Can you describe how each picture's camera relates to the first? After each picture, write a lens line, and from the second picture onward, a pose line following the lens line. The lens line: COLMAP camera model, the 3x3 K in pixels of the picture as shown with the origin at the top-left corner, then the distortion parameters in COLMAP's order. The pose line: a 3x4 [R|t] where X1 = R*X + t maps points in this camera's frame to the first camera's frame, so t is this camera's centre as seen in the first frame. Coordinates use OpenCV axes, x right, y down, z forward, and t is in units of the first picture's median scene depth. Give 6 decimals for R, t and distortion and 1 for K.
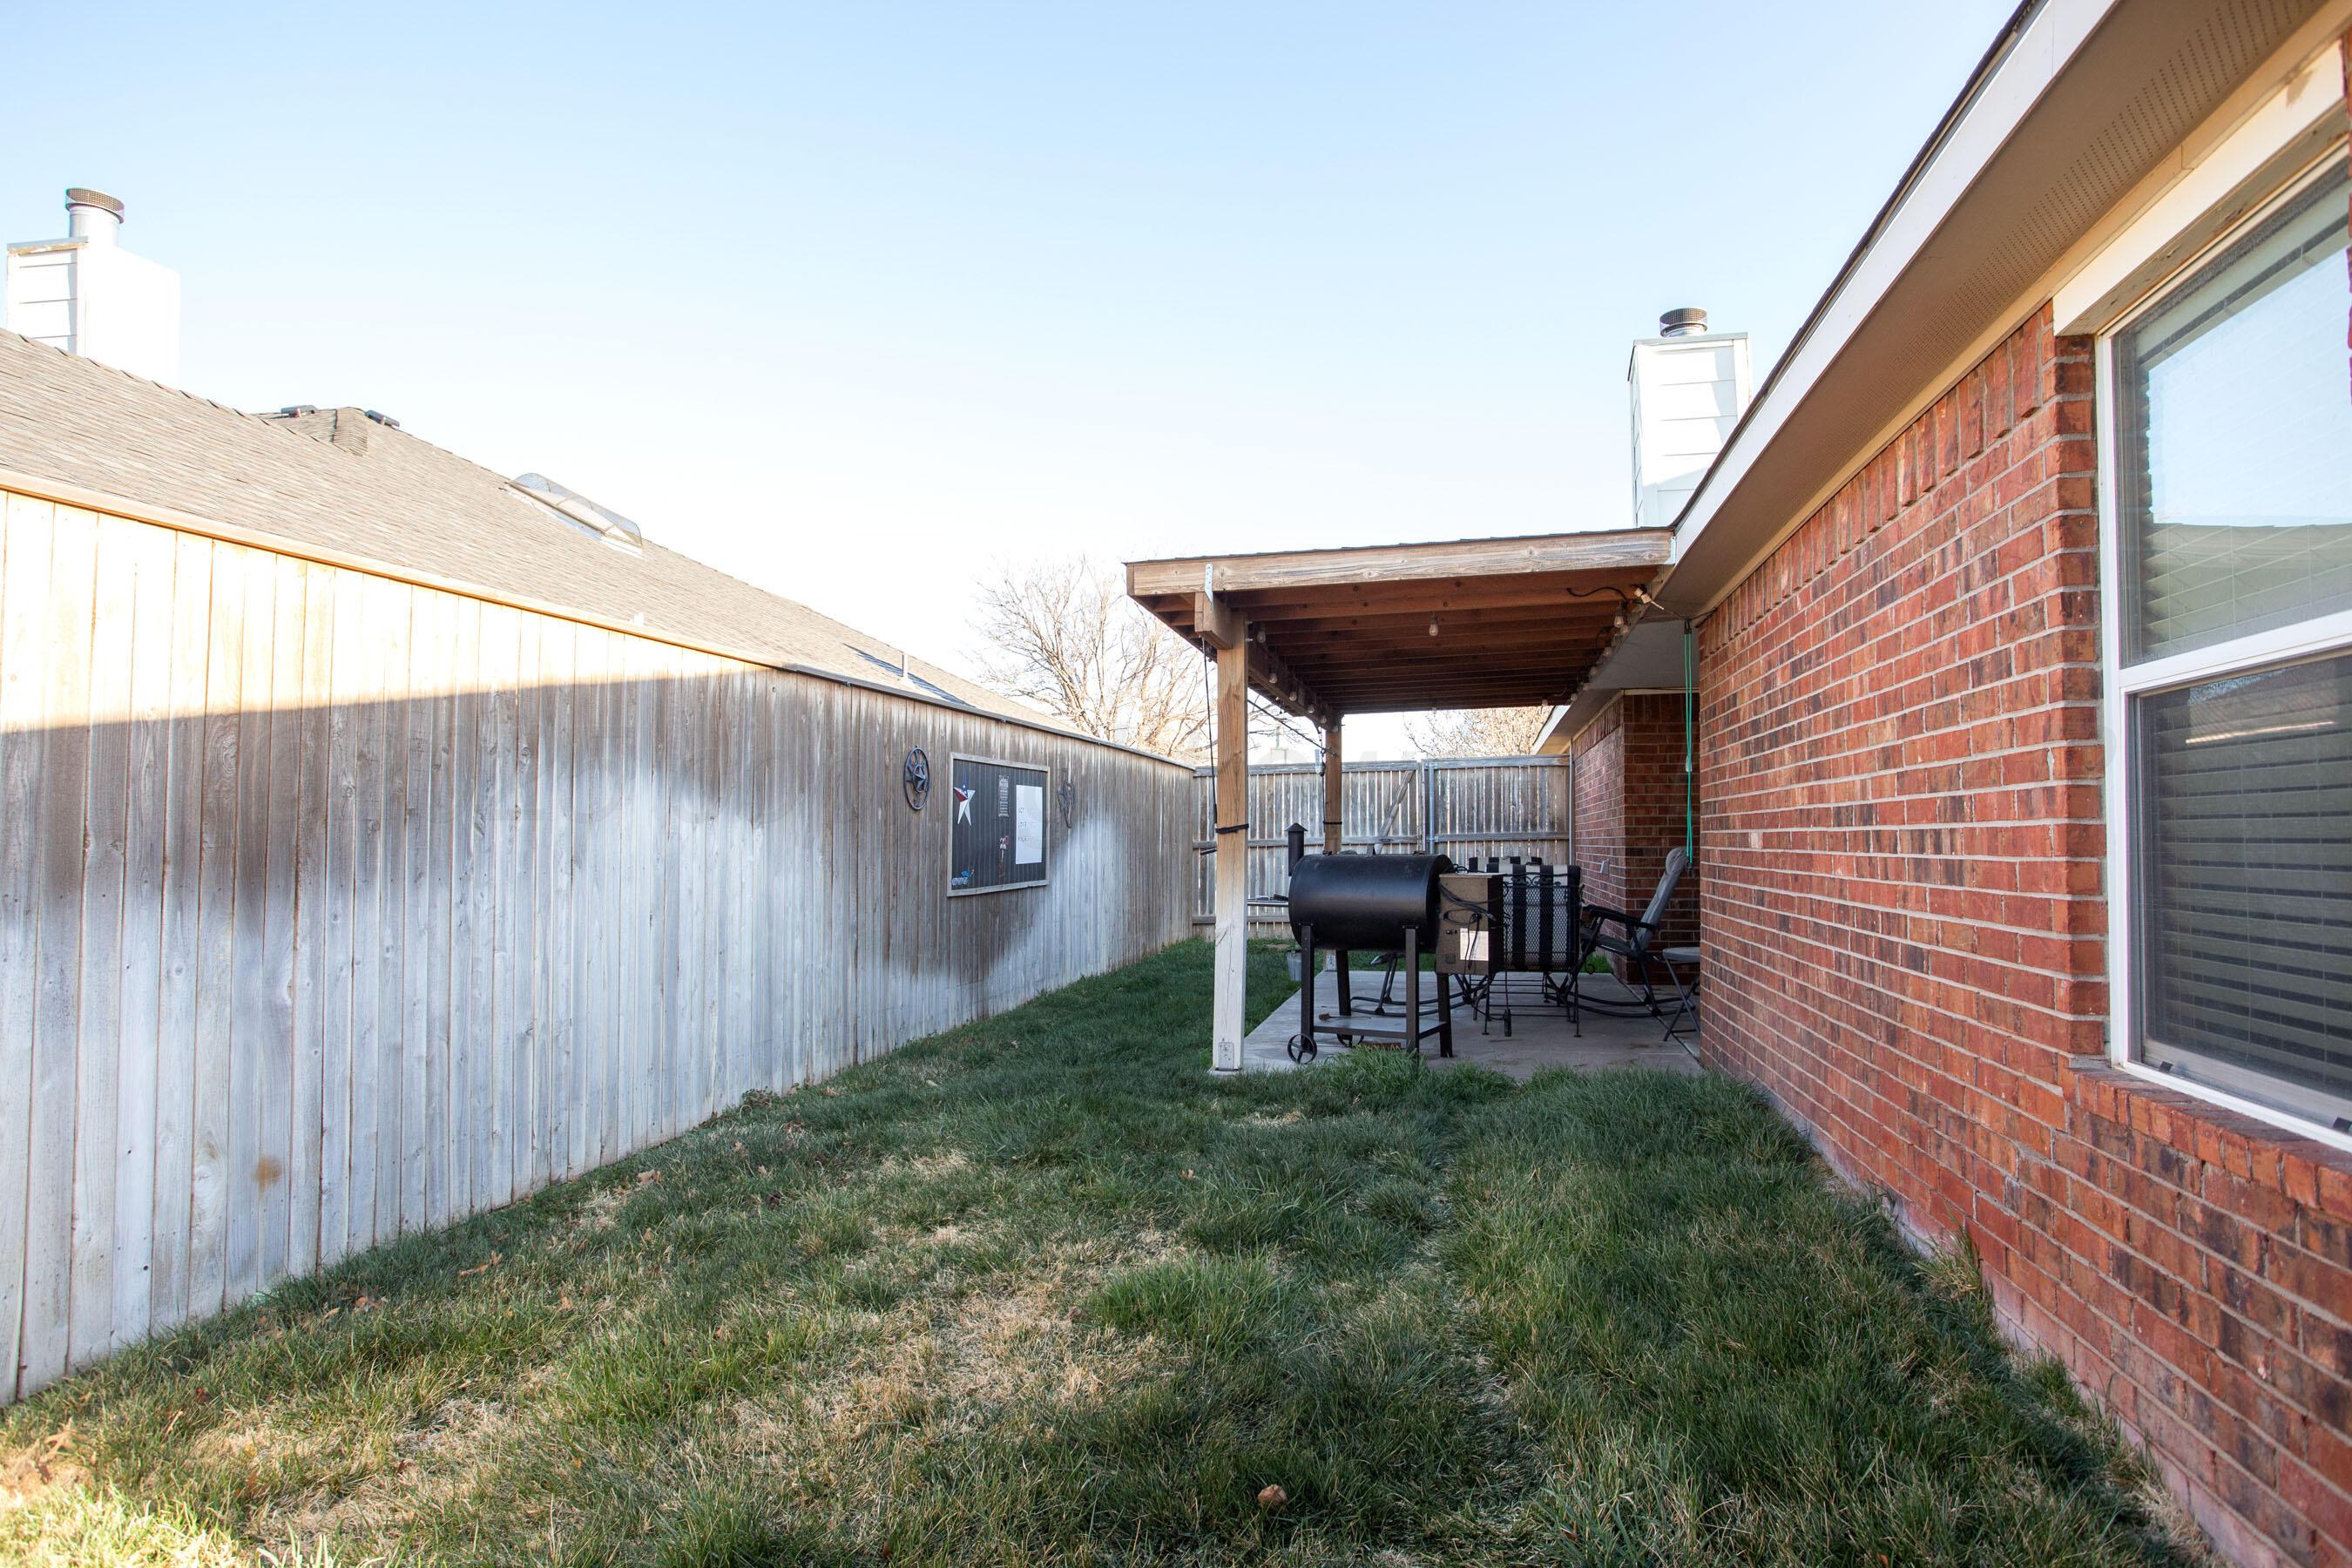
lens RADIAL K [[1442.7, 0, 1176.0], [0, 1442.7, 784.0], [0, 0, 1]] dist [-0.000236, -0.000524]
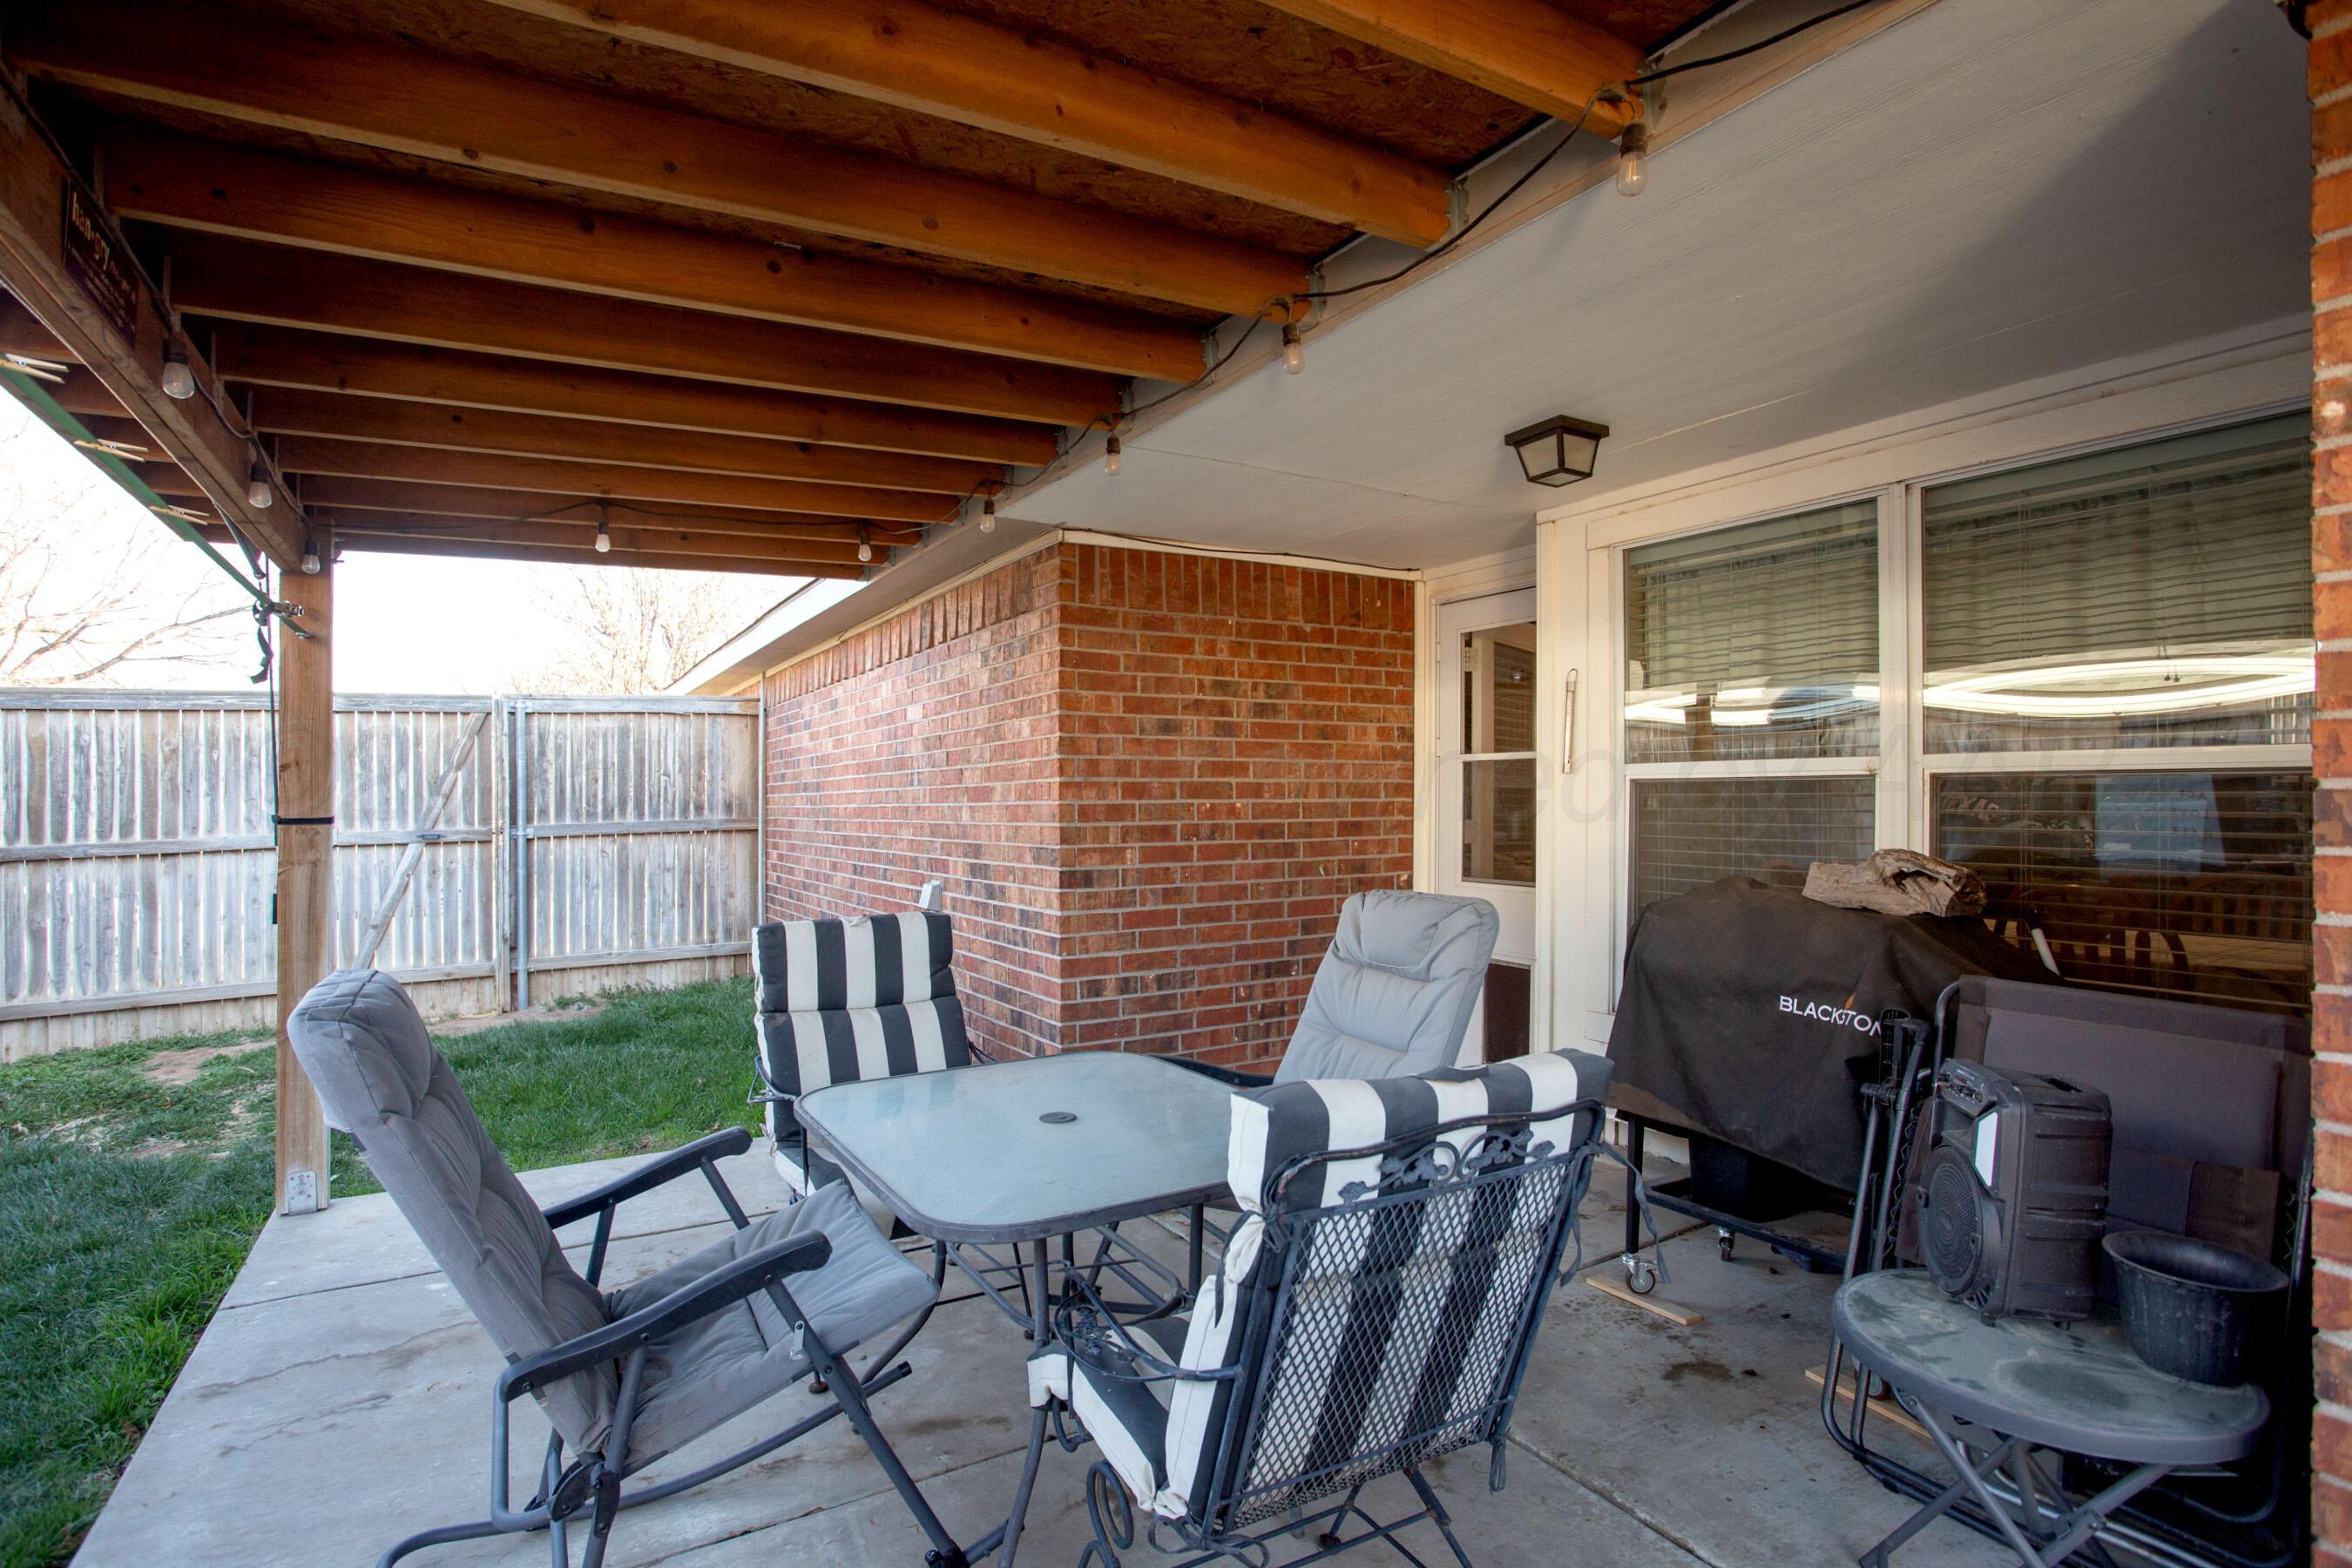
lens RADIAL K [[1184.5, 0, 1176.0], [0, 1184.5, 784.0], [0, 0, 1]] dist [-0.098894, 0.060471]
pose [[0.734070, 0.003083, 0.679067, 0.056855], [-0.017579, 0.999741, 0.014463, 0.007097], [-0.678846, -0.022554, 0.733934, 0.489813]]
